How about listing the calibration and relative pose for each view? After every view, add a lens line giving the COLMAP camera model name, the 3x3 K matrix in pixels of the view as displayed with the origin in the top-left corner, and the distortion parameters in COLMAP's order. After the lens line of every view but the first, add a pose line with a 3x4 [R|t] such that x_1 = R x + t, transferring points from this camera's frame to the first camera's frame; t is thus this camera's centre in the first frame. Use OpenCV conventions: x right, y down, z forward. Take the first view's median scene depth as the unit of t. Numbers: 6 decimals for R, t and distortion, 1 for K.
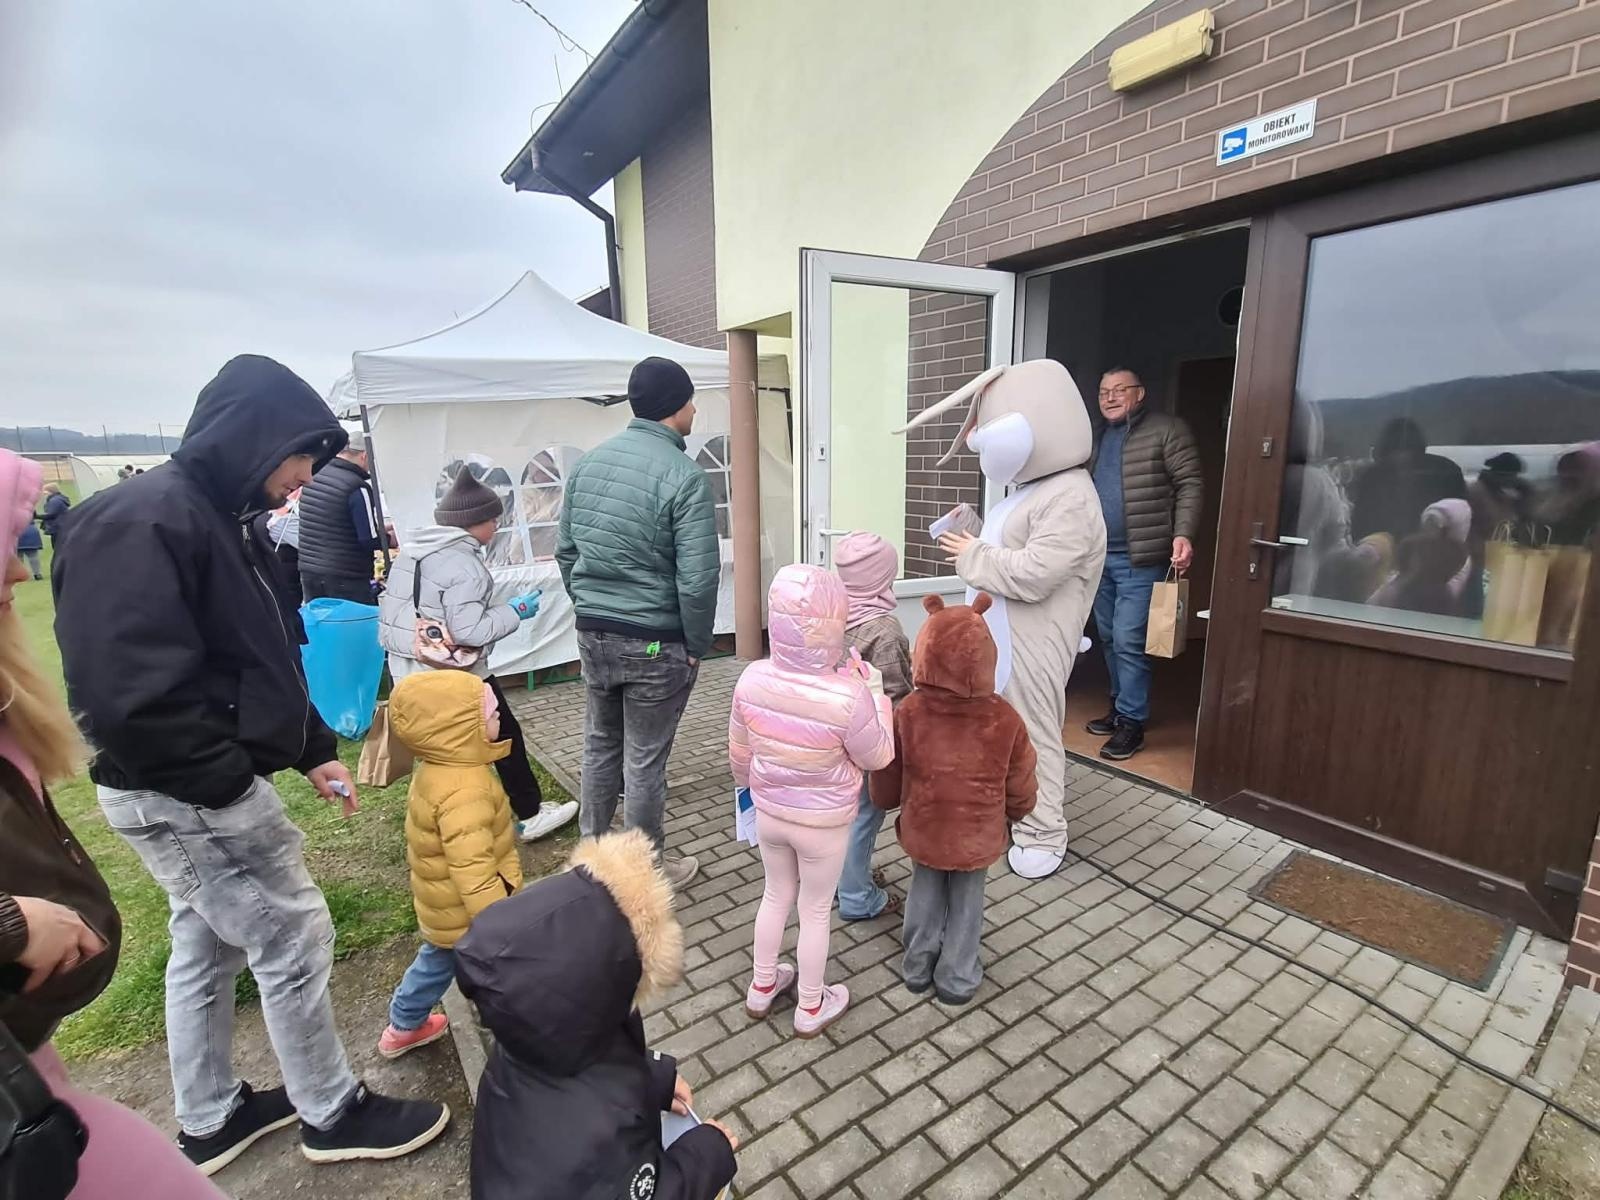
lens RADIAL K [[765.9, 0, 812.3], [0, 765.9, 605.8], [0, 0, 1]] dist [-0.005380, -0.004868]
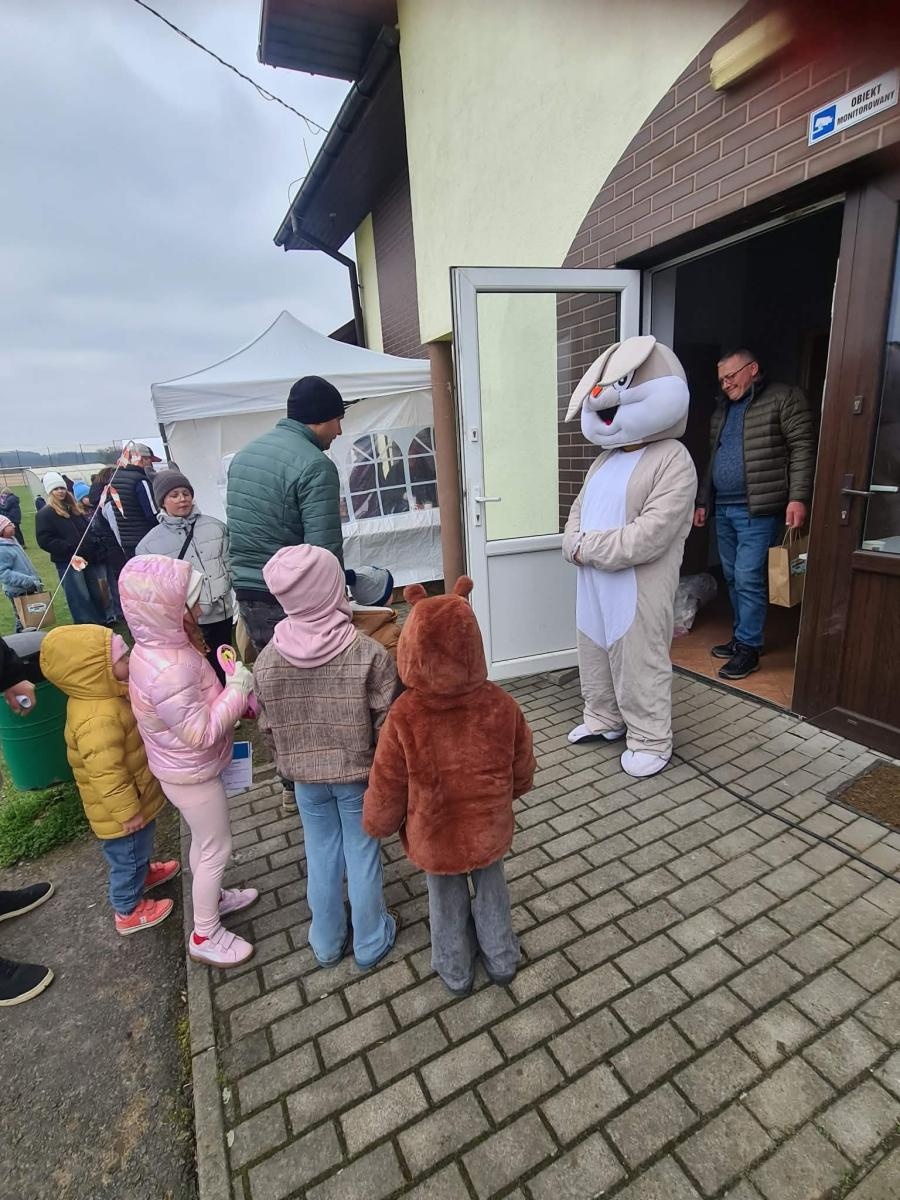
lens RADIAL K [[574.4, 0, 438.7], [0, 574.4, 600.2], [0, 0, 1]] dist [-0.005380, -0.004868]
pose [[0.985930, -0.018822, -0.166094, 0.125080], [0.031434, 0.996790, 0.073633, -0.005349], [0.164175, -0.077818, 0.983357, 0.059034]]
